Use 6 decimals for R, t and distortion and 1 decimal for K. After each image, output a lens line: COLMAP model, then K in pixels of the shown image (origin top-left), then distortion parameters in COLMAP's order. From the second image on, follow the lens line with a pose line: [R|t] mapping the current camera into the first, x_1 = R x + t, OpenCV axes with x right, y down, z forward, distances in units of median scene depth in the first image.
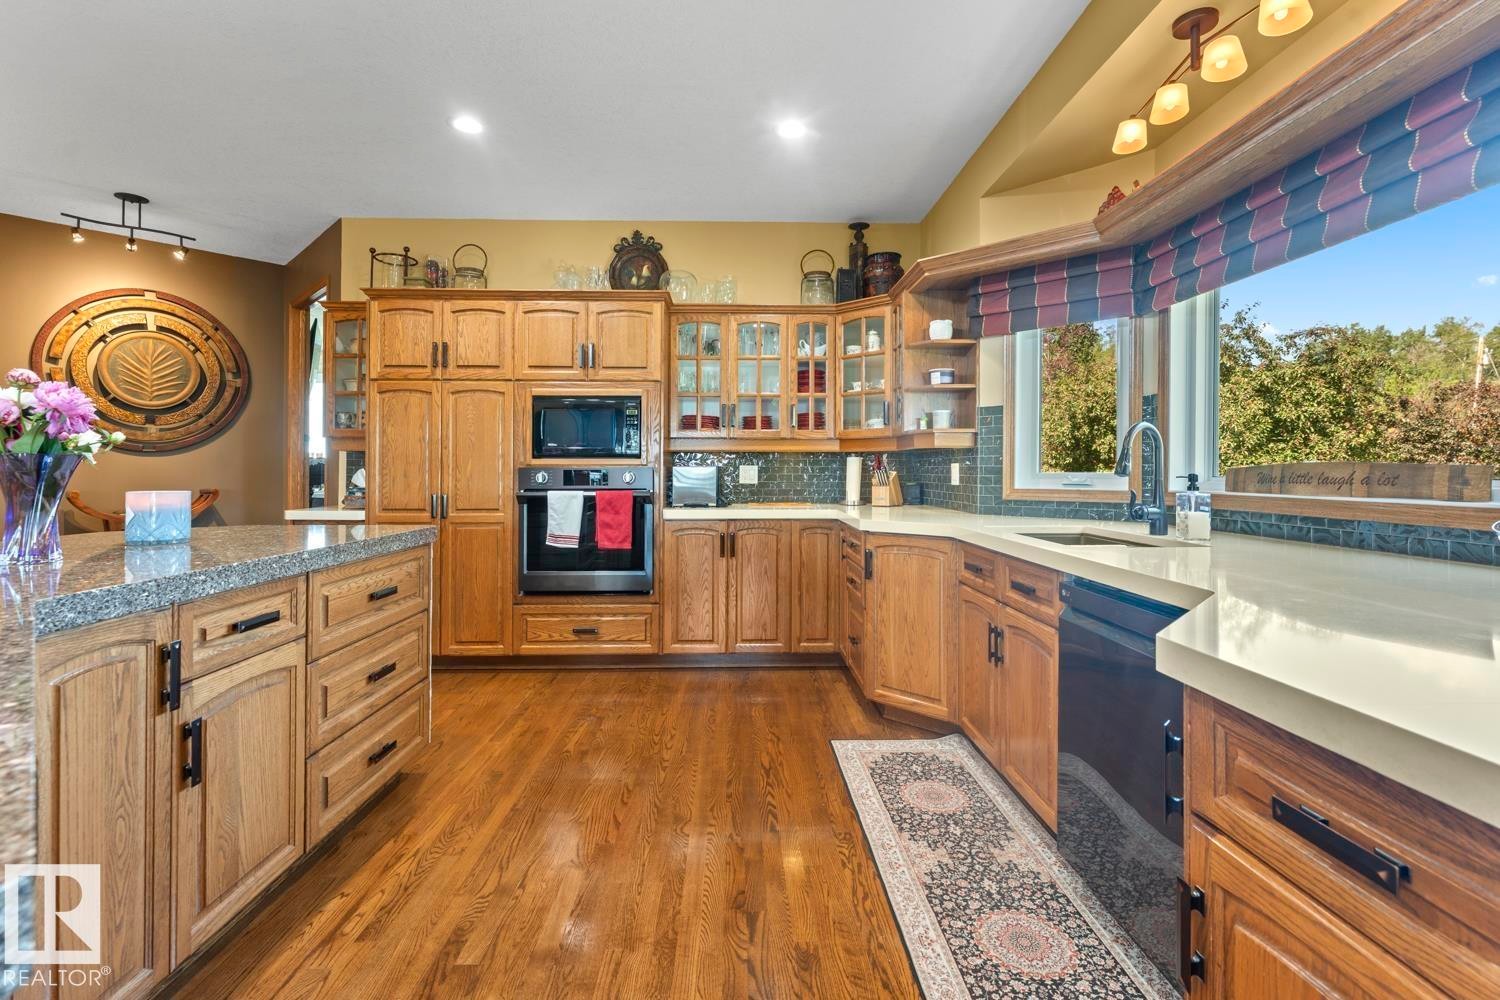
lens RADIAL K [[692.5, 0, 753.1], [0, 692.5, 468.9], [0, 0, 1]] dist [0.013514, 0.000469]
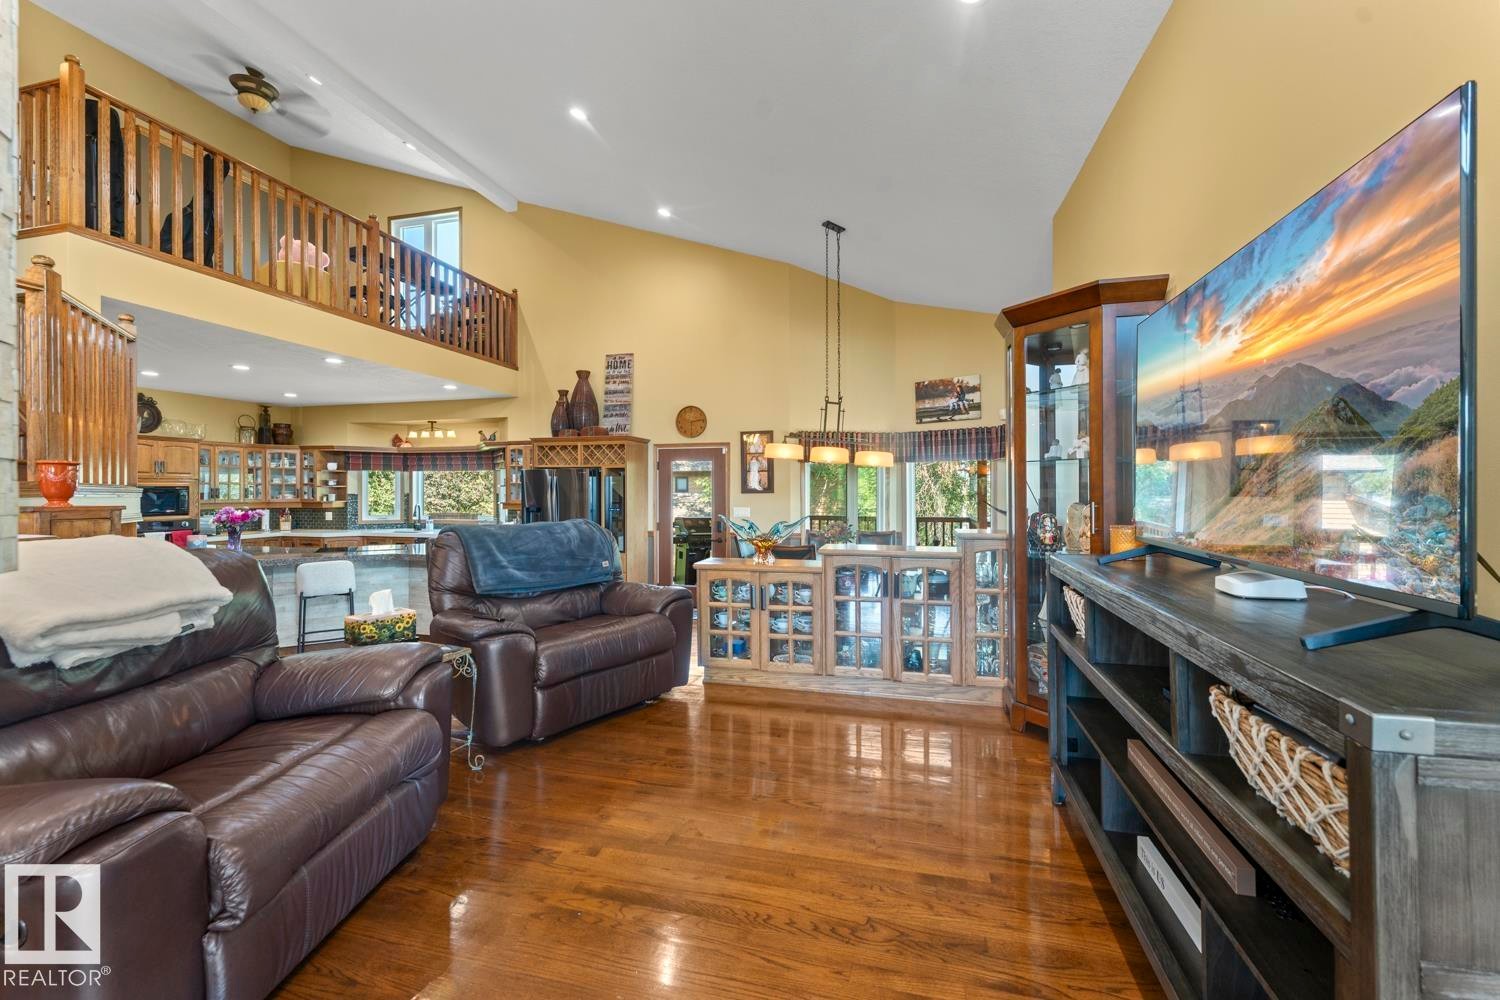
lens RADIAL K [[605.6, 0, 744.3], [0, 605.6, 485.8], [0, 0, 1]] dist [-0.006840, -0.000961]
pose [[0.290447, -0.000228, 0.956891, -1.467608], [-0.002903, 0.999995, 0.001120, -0.116439], [-0.956887, -0.003103, 0.290445, -1.218508]]
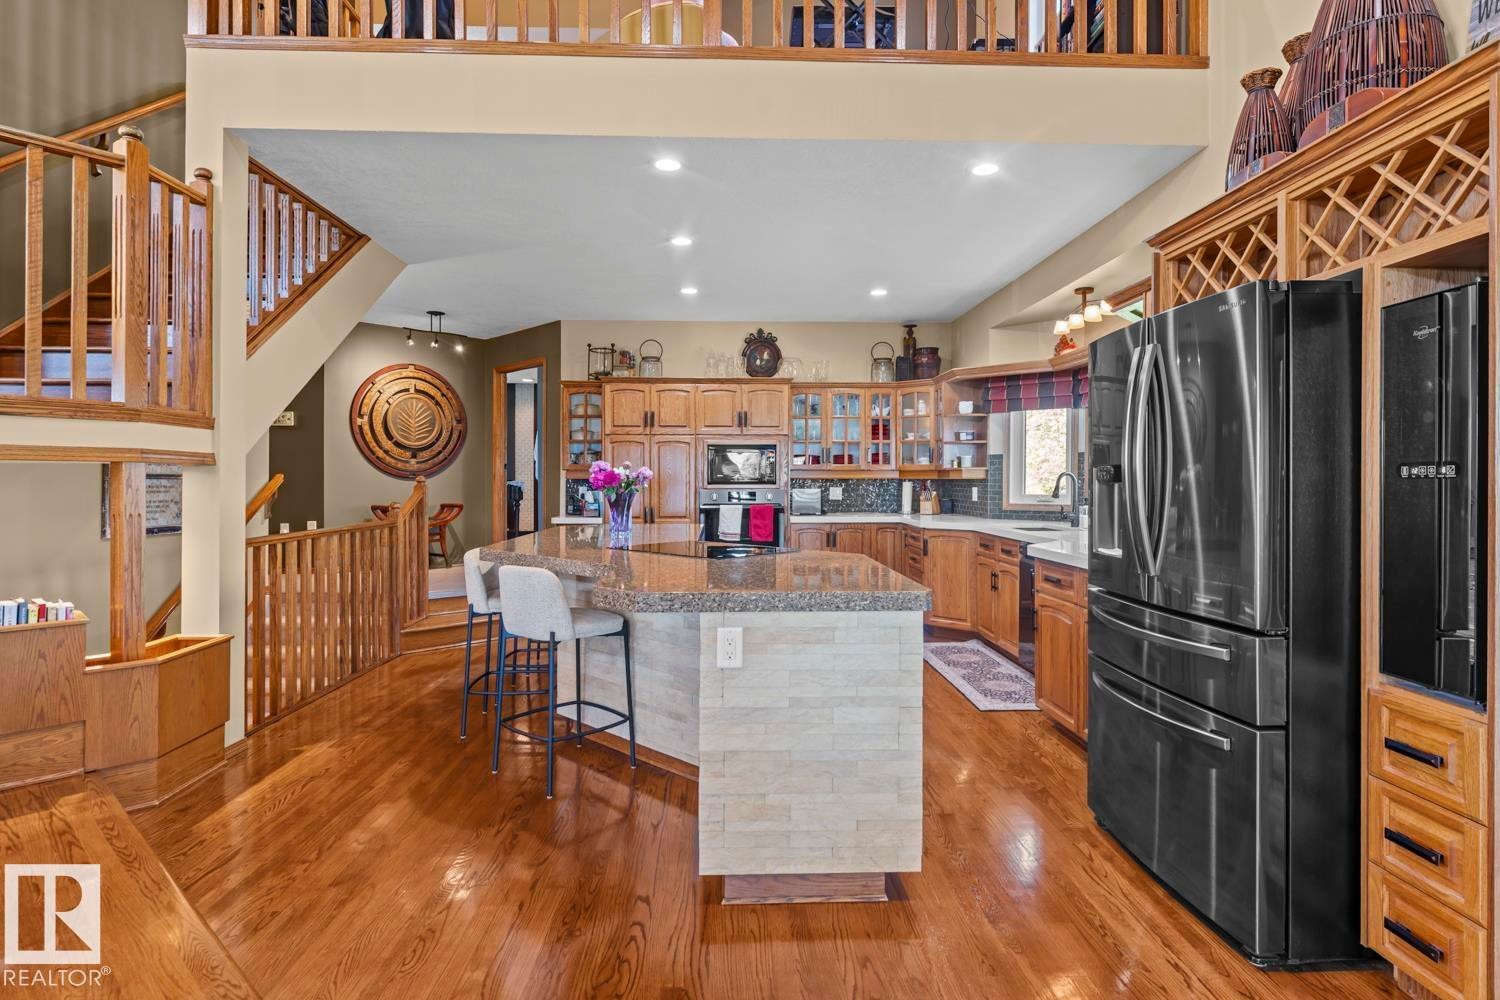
lens RADIAL K [[771.5, 0, 758.8], [0, 771.5, 477.8], [0, 0, 1]] dist [-0.014763, -0.001330]
pose [[0.999966, -0.001293, 0.008187, -0.216578], [0.001290, 0.999999, 0.000417, -0.030934], [-0.008188, -0.000406, 0.999966, -0.755543]]
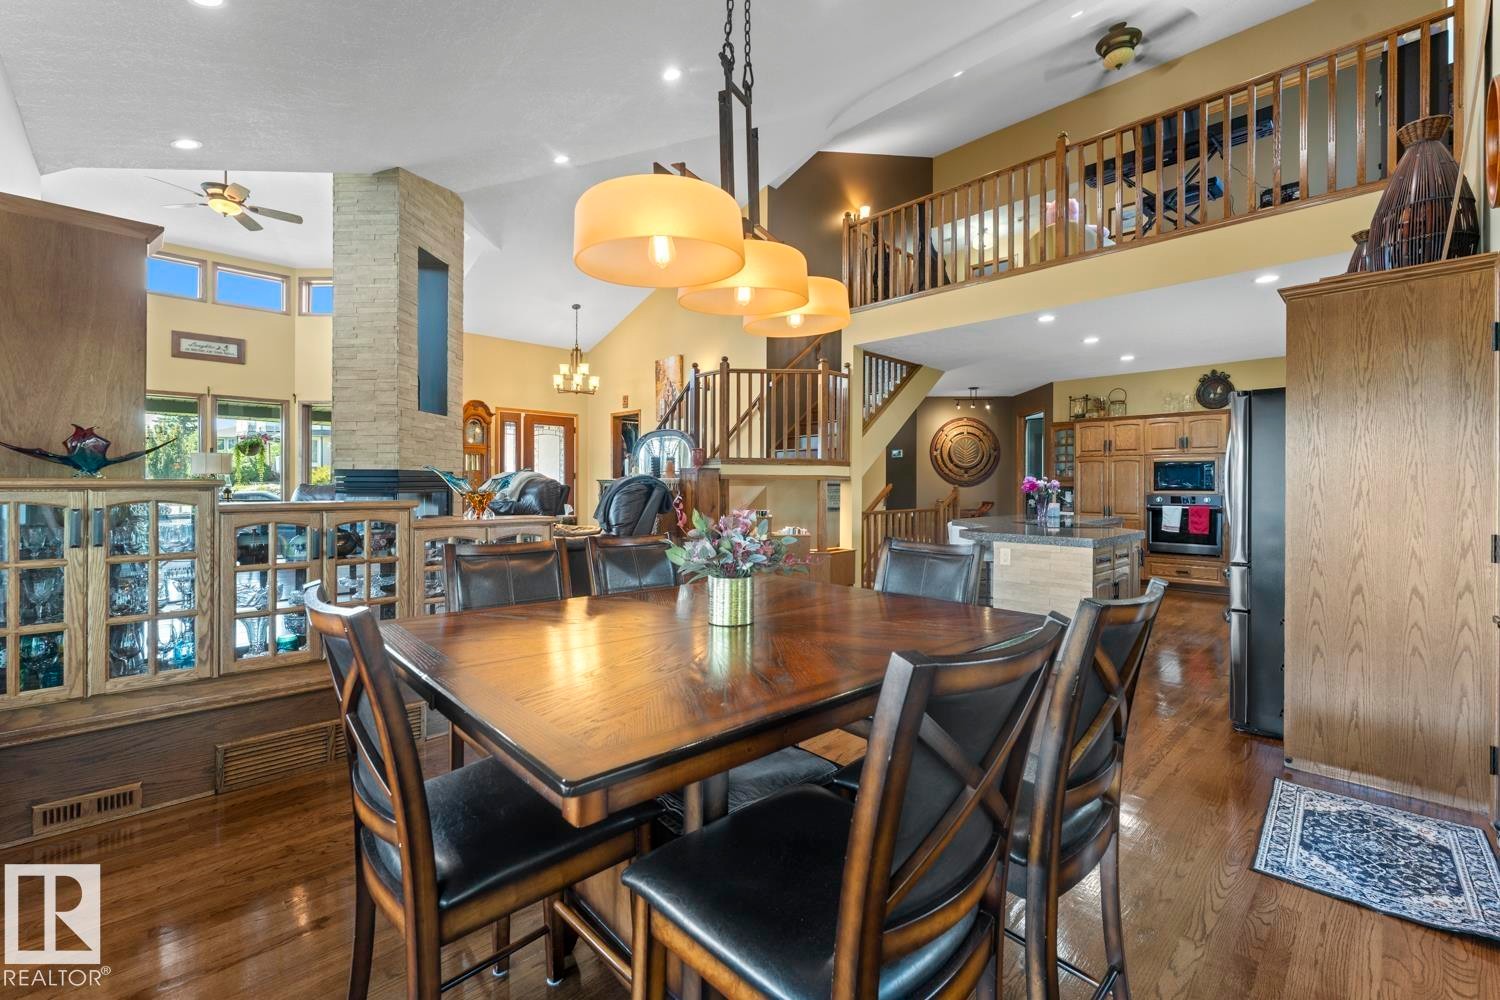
lens RADIAL K [[605.6, 0, 753.3], [0, 605.6, 486.9], [0, 0, 1]] dist [-0.006840, -0.000961]
pose [[0.674891, 0.003191, -0.737911, 0.235805], [-0.000114, 0.999991, 0.004220, -0.034994], [0.737918, -0.002764, 0.674885, -1.225840]]
